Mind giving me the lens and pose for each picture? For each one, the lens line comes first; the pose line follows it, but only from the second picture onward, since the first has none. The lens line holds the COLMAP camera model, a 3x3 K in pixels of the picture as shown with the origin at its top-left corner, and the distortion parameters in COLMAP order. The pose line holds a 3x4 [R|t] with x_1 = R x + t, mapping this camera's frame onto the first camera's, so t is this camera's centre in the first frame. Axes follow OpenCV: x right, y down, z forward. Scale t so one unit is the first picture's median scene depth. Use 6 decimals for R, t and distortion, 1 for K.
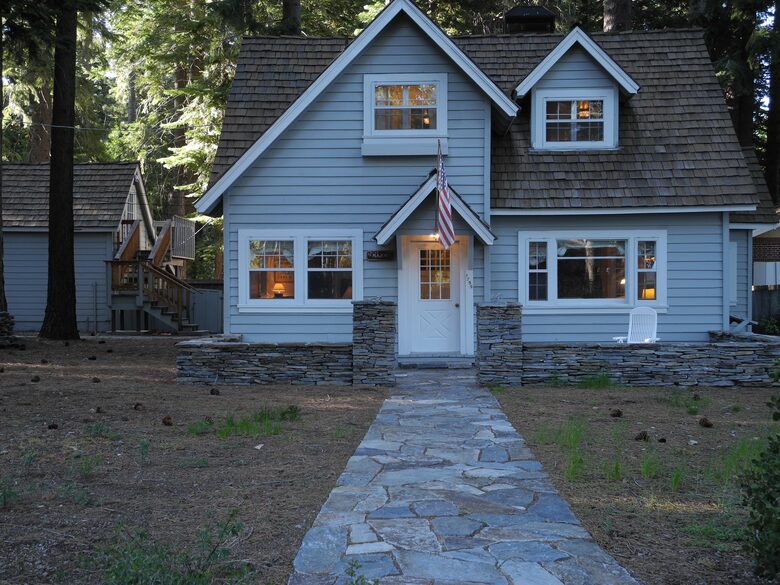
lens RADIAL K [[1134.0, 0, 390.0], [0, 1134.0, 292.5], [0, 0, 1]] dist [0.030751, 0.064655]
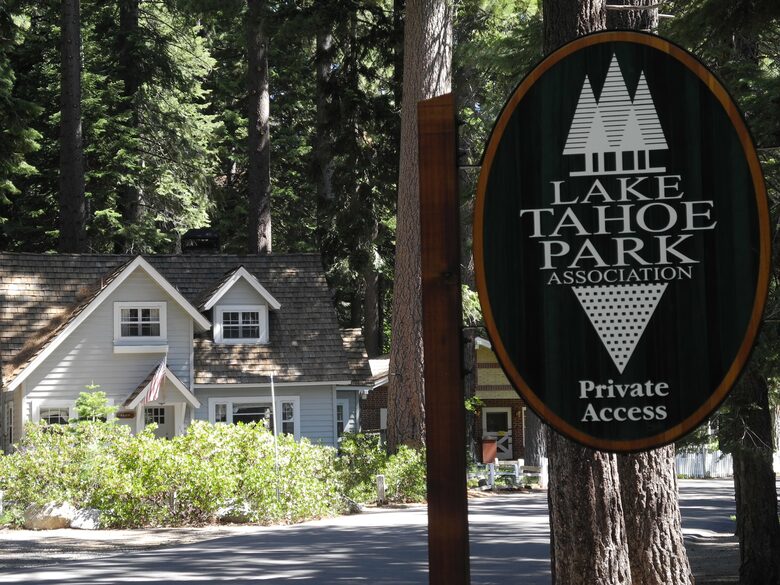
lens RADIAL K [[1134.0, 0, 390.0], [0, 1134.0, 292.5], [0, 0, 1]] dist [0.030751, 0.064655]
pose [[0.950607, 0.011810, 0.310173, -0.132137], [0.026451, 0.992559, -0.118856, -0.005132], [-0.309269, 0.121190, 0.943221, -0.561585]]
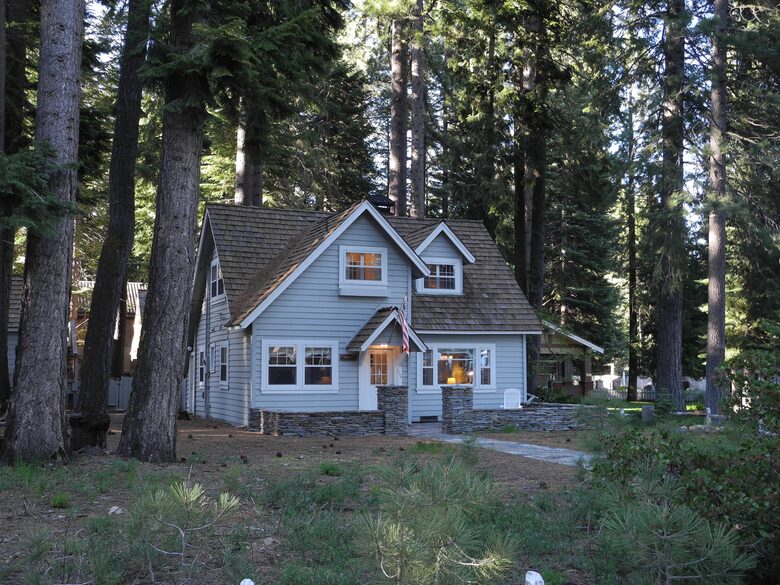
lens RADIAL K [[1134.0, 0, 390.0], [0, 1134.0, 292.5], [0, 0, 1]] dist [0.030751, 0.064655]
pose [[0.882243, 0.034919, 0.469498, -0.708962], [-0.000824, 0.997359, -0.072630, -0.007333], [-0.470794, 0.063691, 0.879941, -0.445987]]
